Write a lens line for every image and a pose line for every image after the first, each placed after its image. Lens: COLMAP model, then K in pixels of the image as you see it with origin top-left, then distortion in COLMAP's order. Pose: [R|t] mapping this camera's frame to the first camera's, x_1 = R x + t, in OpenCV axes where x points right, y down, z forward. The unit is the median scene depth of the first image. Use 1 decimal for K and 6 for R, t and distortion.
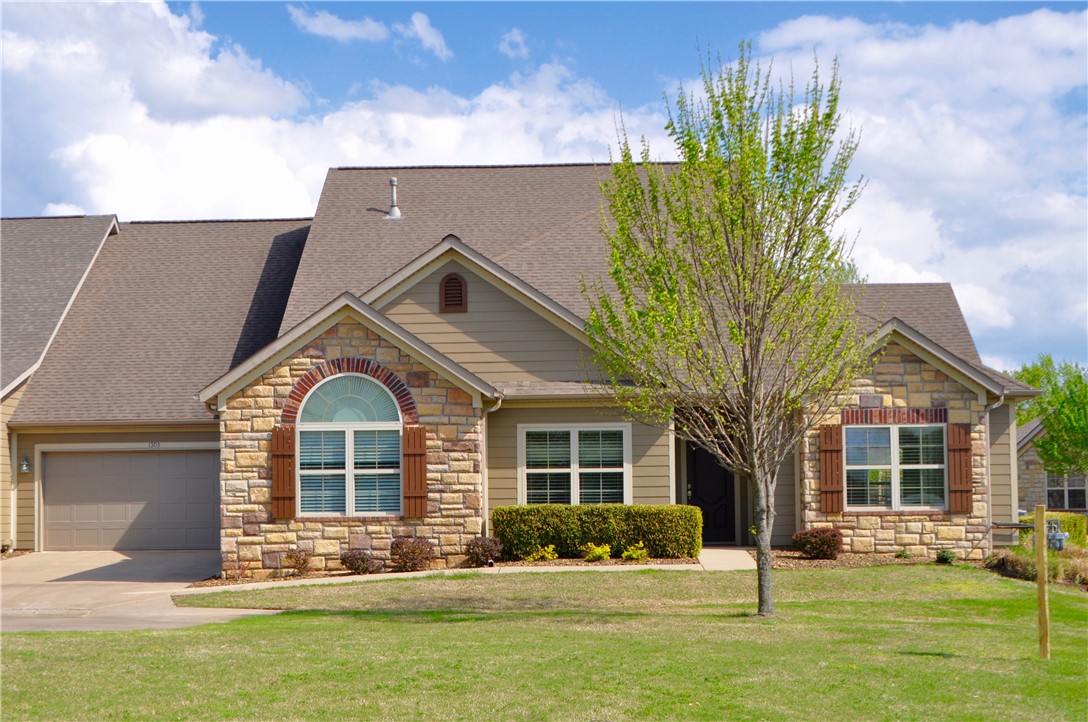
lens RADIAL K [[1792.0, 0, 544.0], [0, 1792.0, 361.0], [0, 0, 1]] dist [-0.003347, -0.035795]
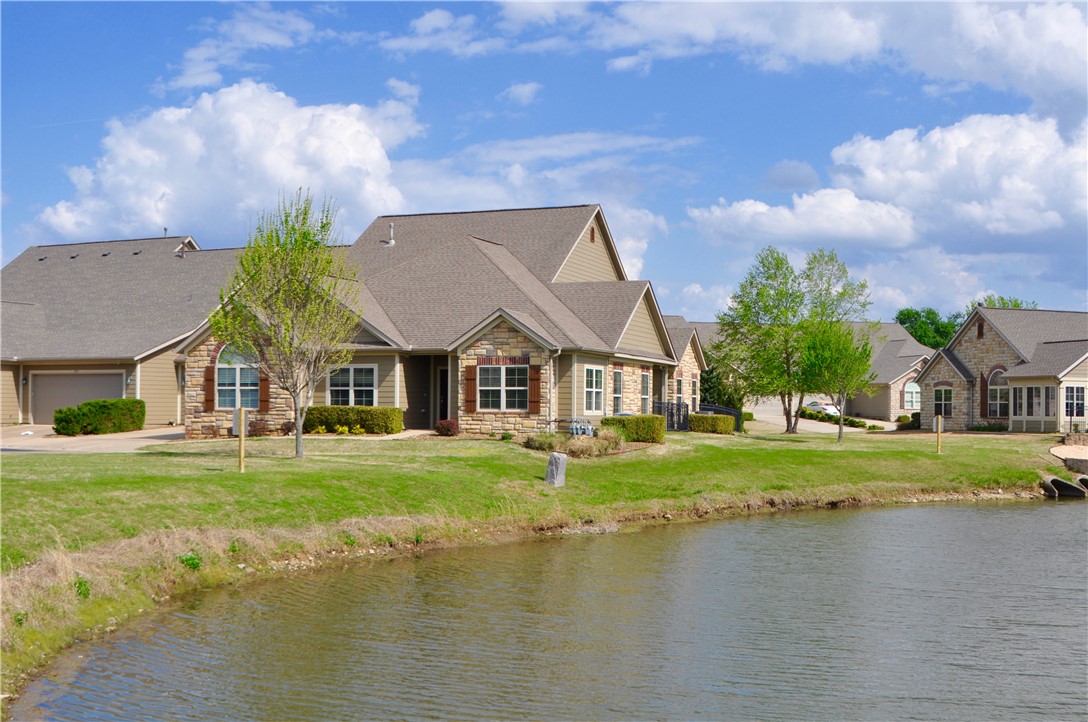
lens RADIAL K [[1339.9, 0, 544.0], [0, 1339.9, 361.0], [0, 0, 1]] dist [-0.153657, 0.027878]
pose [[0.944330, 0.002710, -0.328988, 0.715647], [0.012564, 0.998940, 0.044292, -0.031149], [0.328759, -0.045960, 0.943295, -0.307469]]
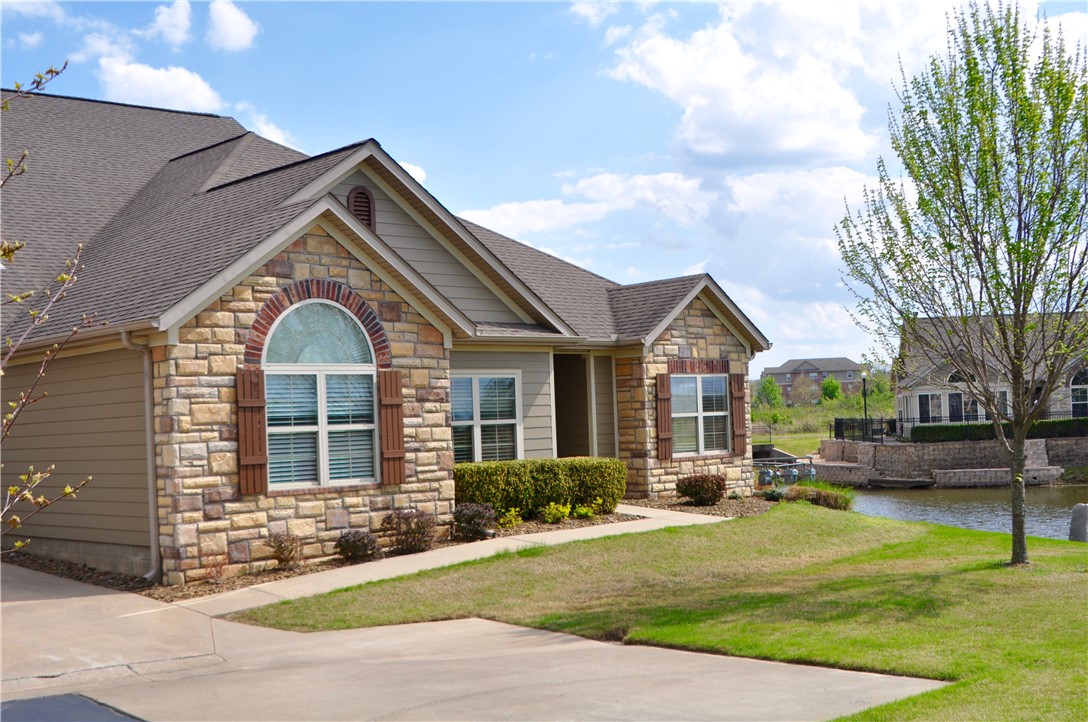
lens RADIAL K [[1339.9, 0, 544.0], [0, 1339.9, 361.0], [0, 0, 1]] dist [-0.153657, 0.027878]
pose [[0.685833, 0.016834, 0.727564, -0.458030], [-0.025444, 0.999676, 0.000854, 0.030135], [-0.727314, -0.019098, 0.686039, 0.540615]]
